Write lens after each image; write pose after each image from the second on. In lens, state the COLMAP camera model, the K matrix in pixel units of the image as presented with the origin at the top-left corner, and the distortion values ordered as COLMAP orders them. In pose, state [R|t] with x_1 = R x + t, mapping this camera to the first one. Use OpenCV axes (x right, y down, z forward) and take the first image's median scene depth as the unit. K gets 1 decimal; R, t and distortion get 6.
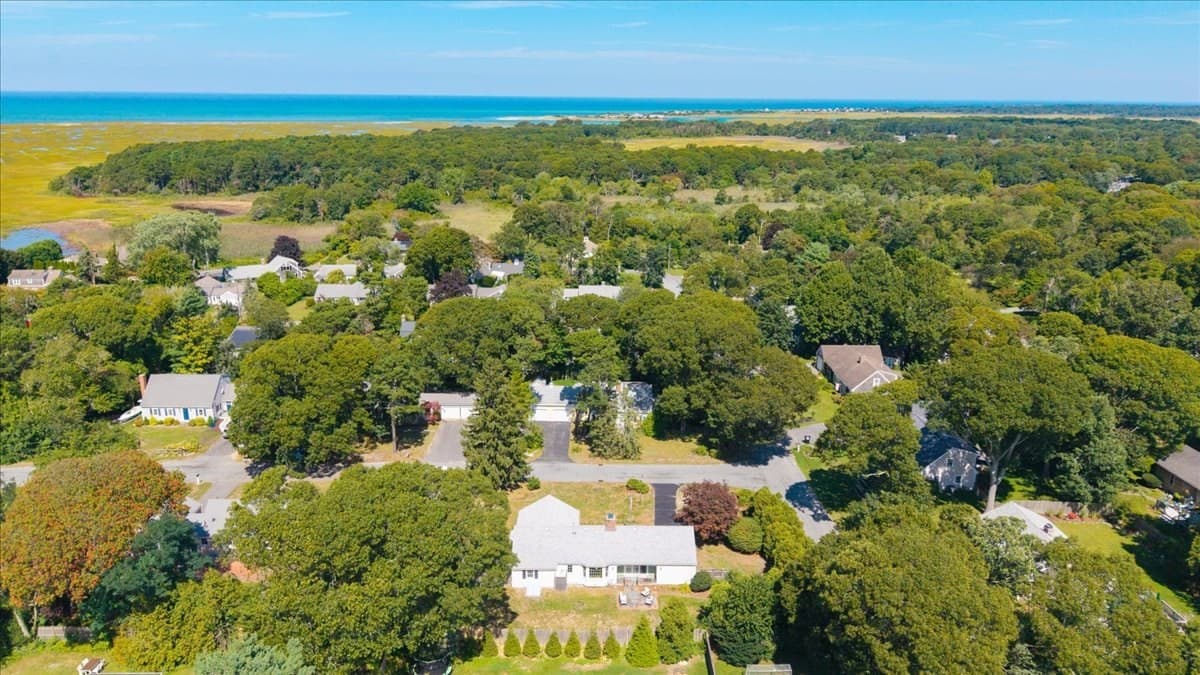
lens RADIAL K [[846.8, 0, 600.0], [0, 846.8, 337.5], [0, 0, 1]] dist [0.013274, -0.000622]
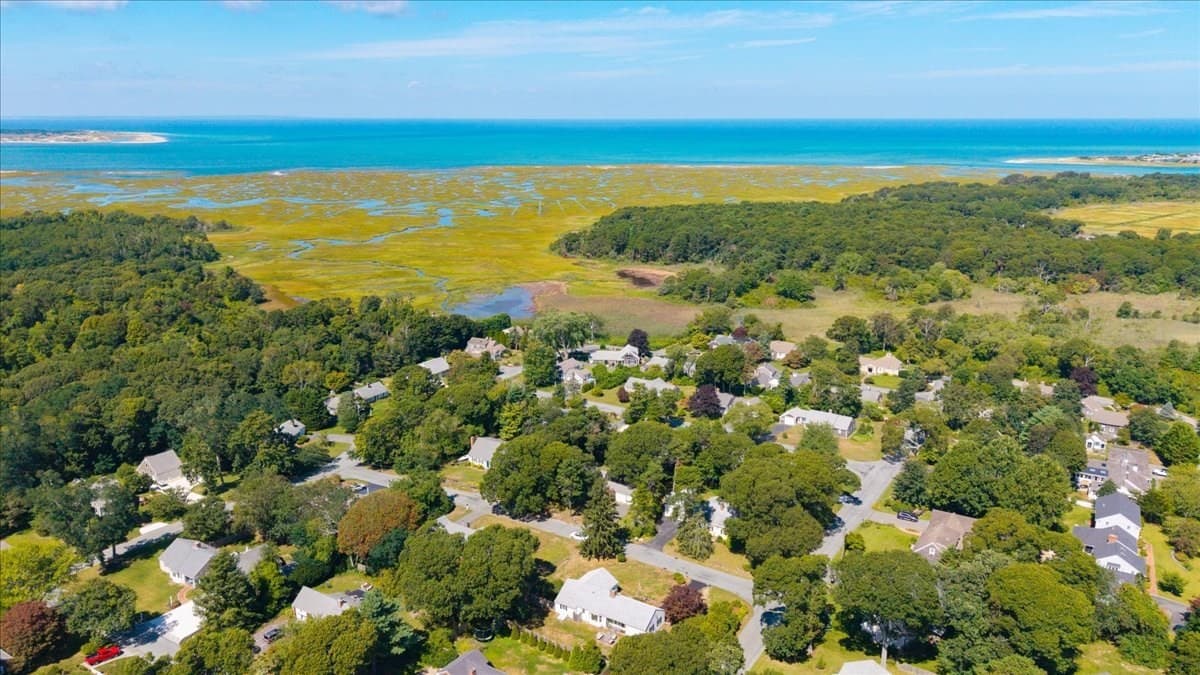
lens RADIAL K [[859.1, 0, 600.0], [0, 859.1, 337.5], [0, 0, 1]] dist [0.097719, -0.184469]
pose [[0.835369, 0.127579, -0.534680, 0.610898], [-0.143682, 0.989556, 0.011631, -0.219715], [0.530579, 0.067108, 0.844975, -0.379204]]
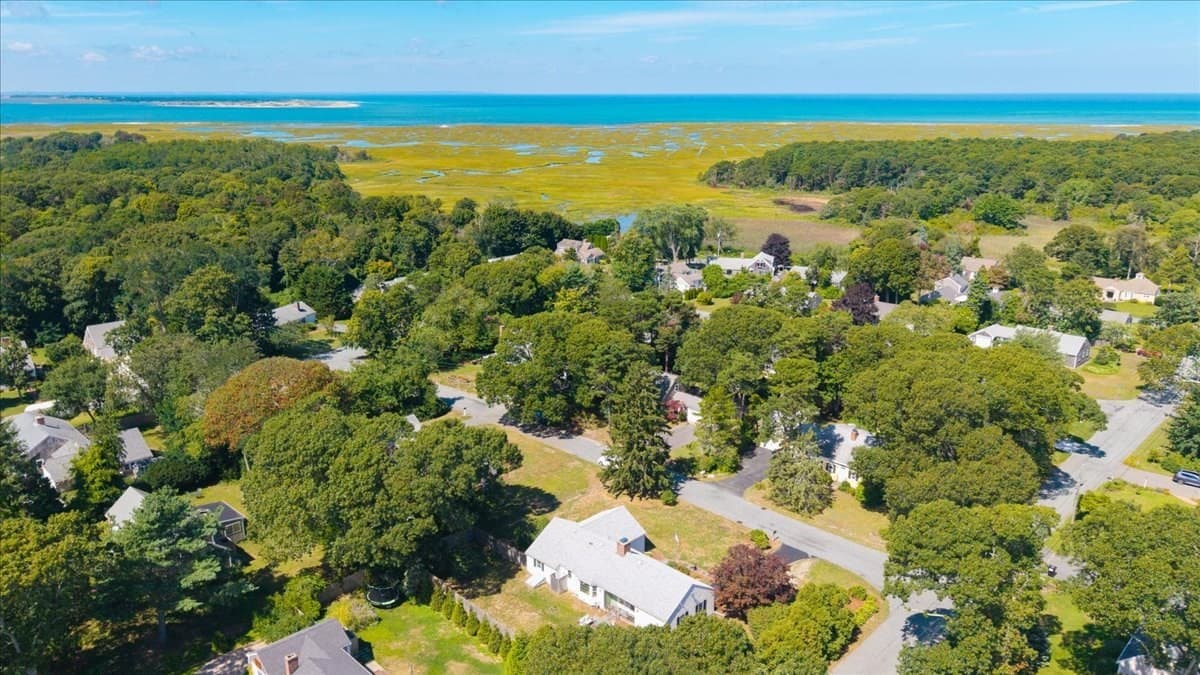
lens RADIAL K [[870.6, 0, 600.0], [0, 870.6, 337.5], [0, 0, 1]] dist [0.048771, -0.062223]
pose [[0.705933, 0.179857, -0.685062, 0.438784], [-0.185817, 0.980371, 0.065910, -0.050082], [0.683470, 0.080769, 0.725497, 0.178804]]
